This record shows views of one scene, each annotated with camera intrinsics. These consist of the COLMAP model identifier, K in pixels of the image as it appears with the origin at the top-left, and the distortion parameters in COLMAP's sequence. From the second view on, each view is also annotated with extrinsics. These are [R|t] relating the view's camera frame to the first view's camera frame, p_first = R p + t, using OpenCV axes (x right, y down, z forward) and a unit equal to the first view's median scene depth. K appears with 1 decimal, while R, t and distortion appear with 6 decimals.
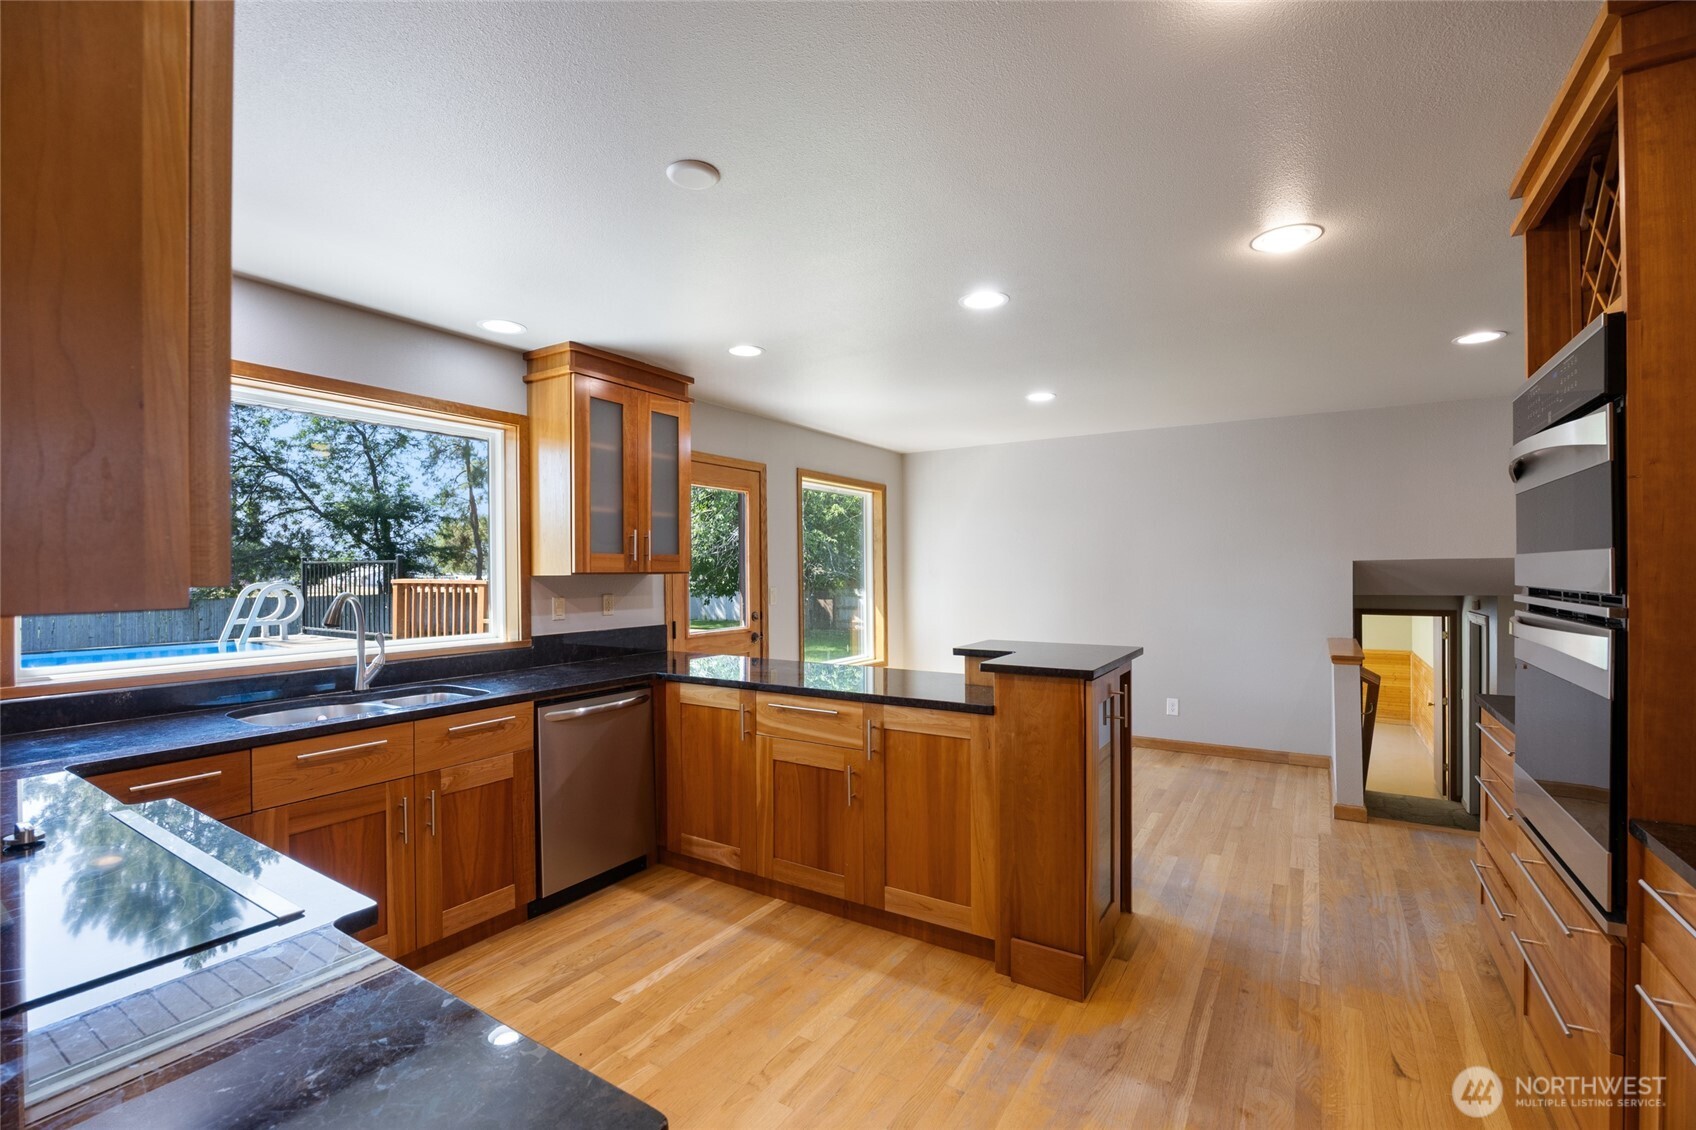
lens RADIAL K [[738.9, 0, 845.9], [0, 738.9, 570.9], [0, 0, 1]] dist [-0.013159, 0.000331]
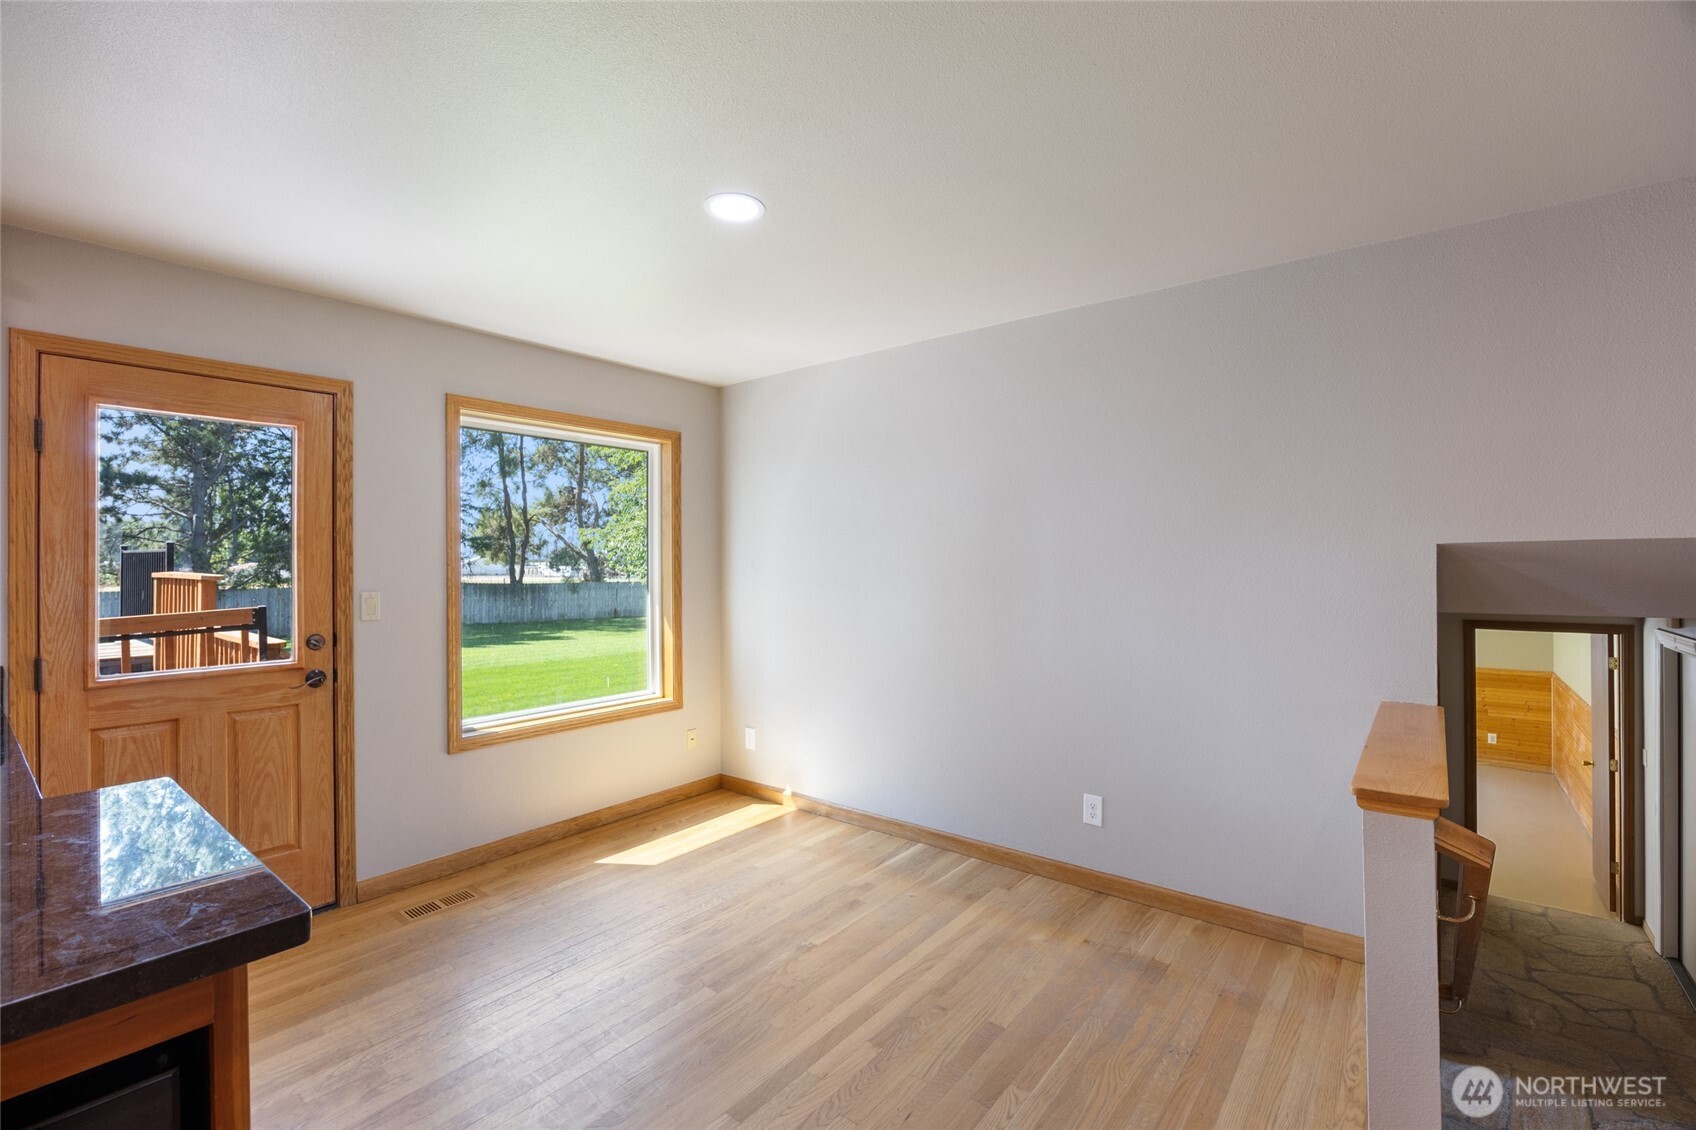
lens RADIAL K [[738.9, 0, 843.3], [0, 738.9, 555.0], [0, 0, 1]] dist [-0.013159, 0.000331]
pose [[0.994099, 0.000294, -0.108474, 0.485459], [-0.001246, 0.999961, -0.008704, -0.002928], [0.108467, 0.008788, 0.994061, 0.654929]]
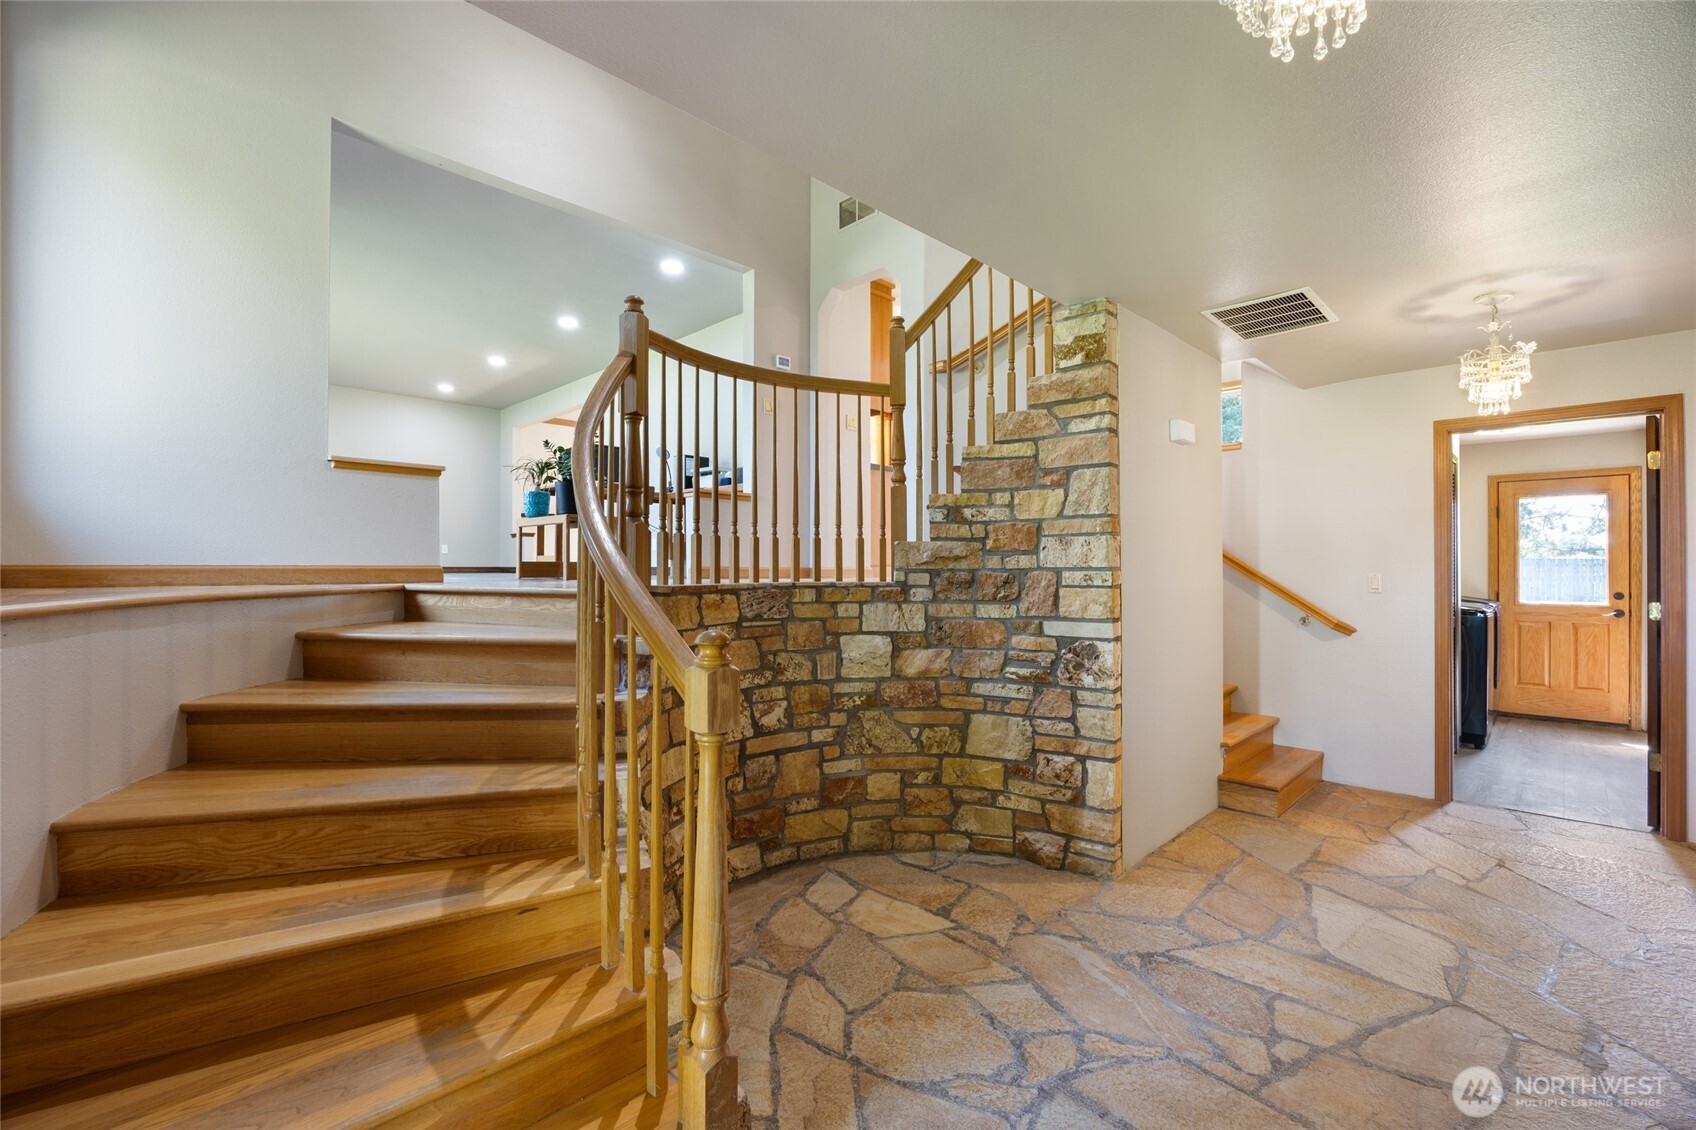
lens RADIAL K [[738.9, 0, 847.1], [0, 738.9, 568.0], [0, 0, 1]] dist [-0.013159, 0.000331]
pose [[-0.206332, 0.009230, -0.978439, 1.790357], [-0.000578, 0.999954, 0.009554, 0.007649], [0.978482, 0.002537, -0.206317, 0.023231]]
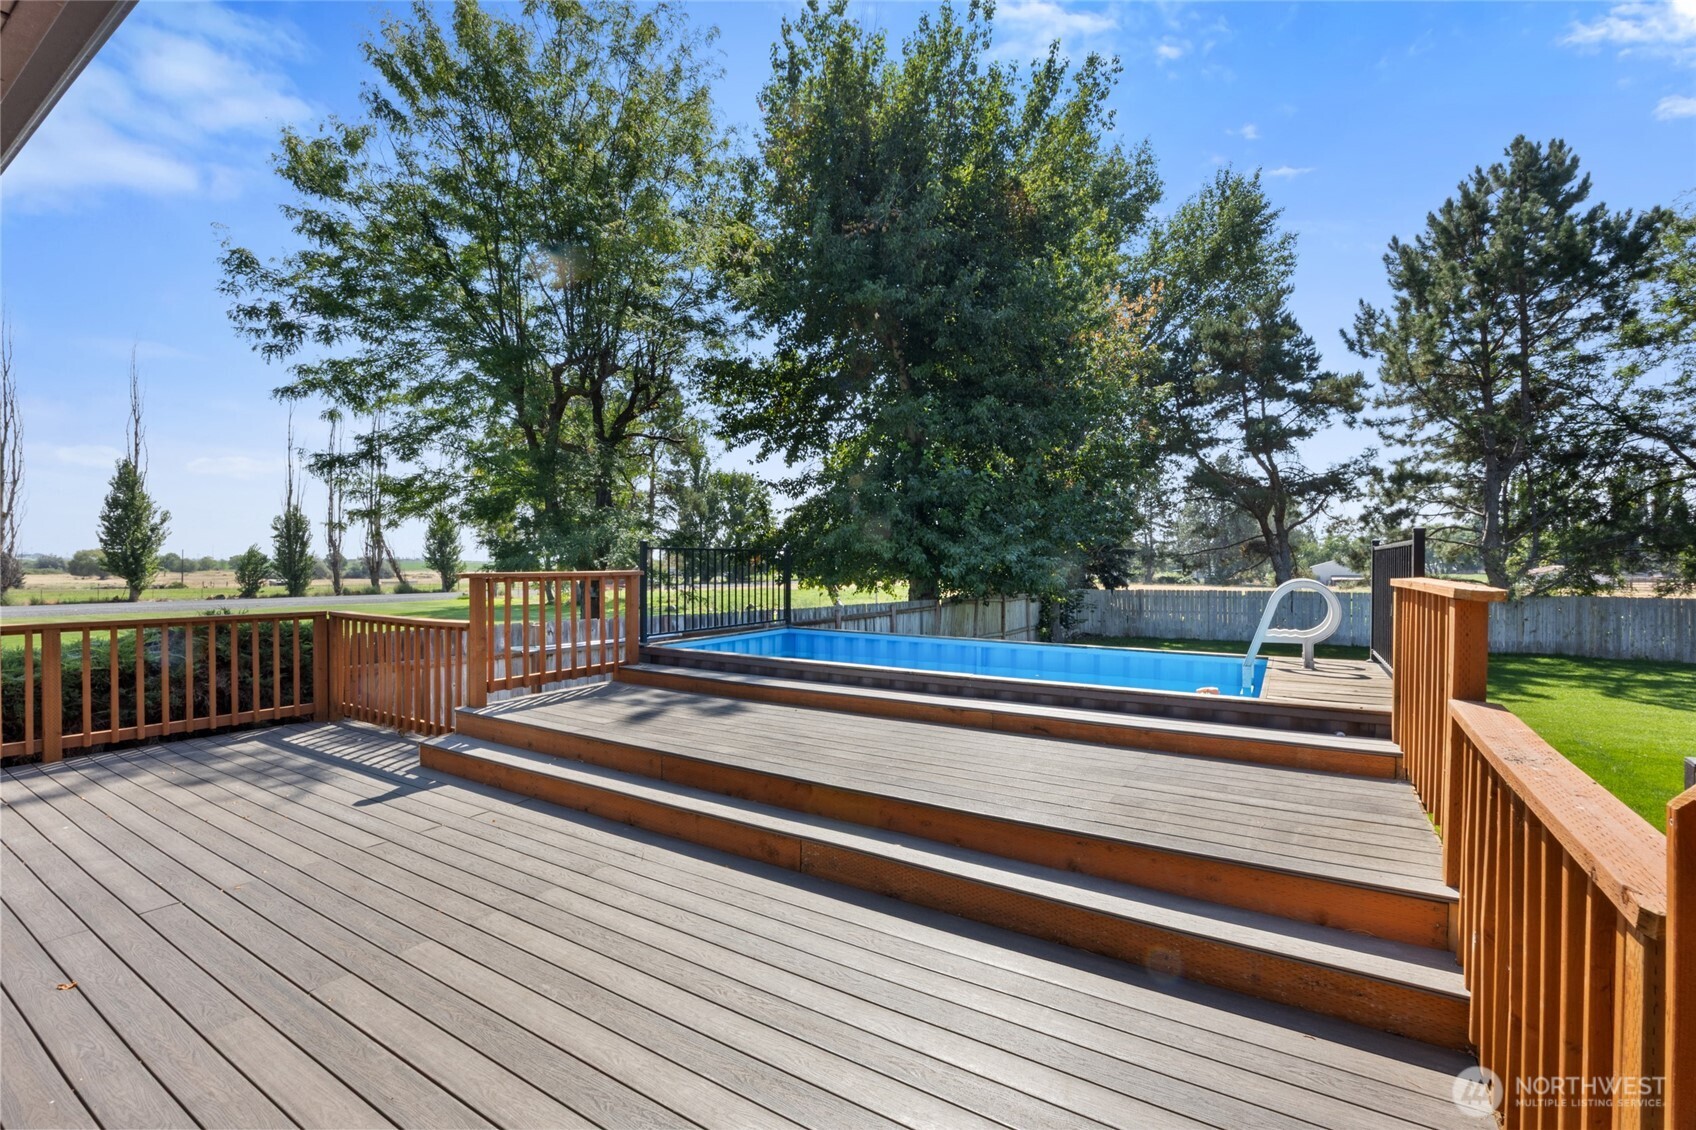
lens RADIAL K [[738.9, 0, 853.5], [0, 738.9, 565.6], [0, 0, 1]] dist [-0.013159, 0.000331]
pose [[0.016534, 0.003657, -0.999857, -0.257668], [0.000059, 0.999993, 0.003659, 0.000421], [0.999863, -0.000119, 0.016534, 1.388919]]
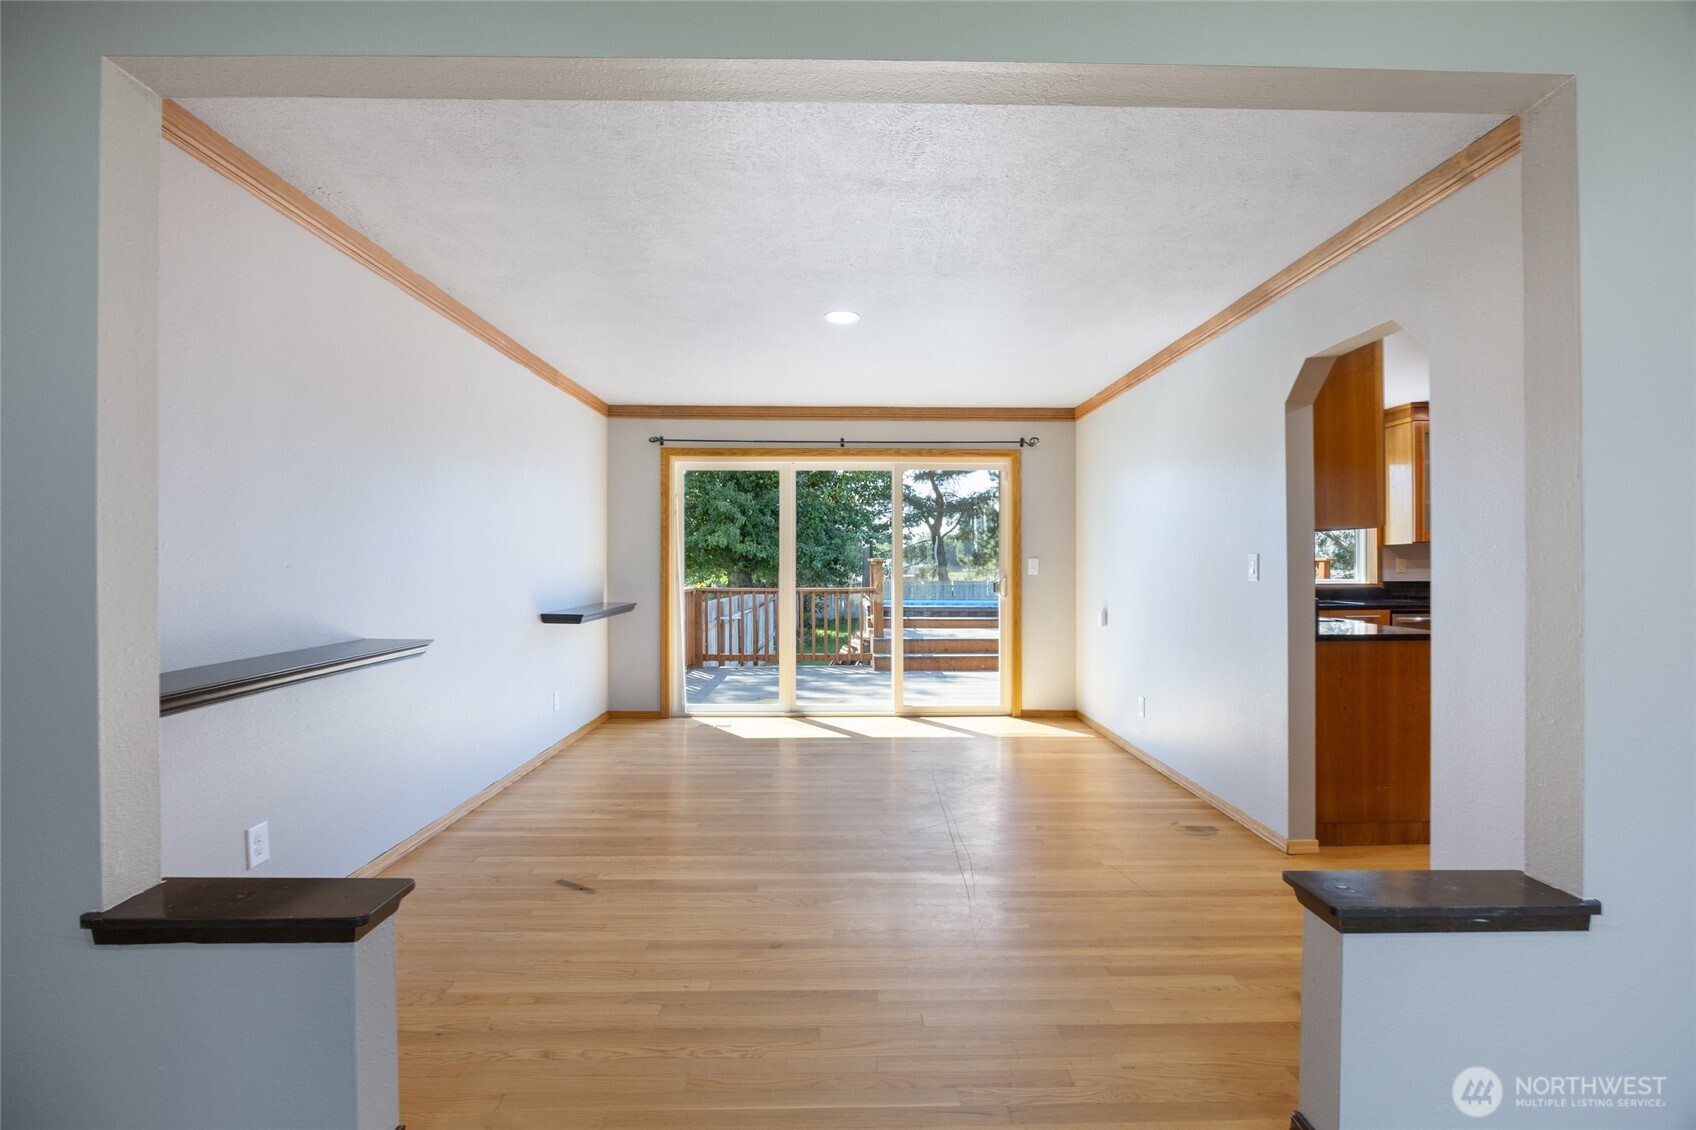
lens RADIAL K [[738.9, 0, 852.2], [0, 738.9, 569.2], [0, 0, 1]] dist [-0.013159, 0.000331]
pose [[0.558587, 0.011236, -0.829370, 0.278861], [-0.007671, 0.999935, 0.008381, 0.055617], [0.829410, 0.001680, 0.558637, -0.917617]]
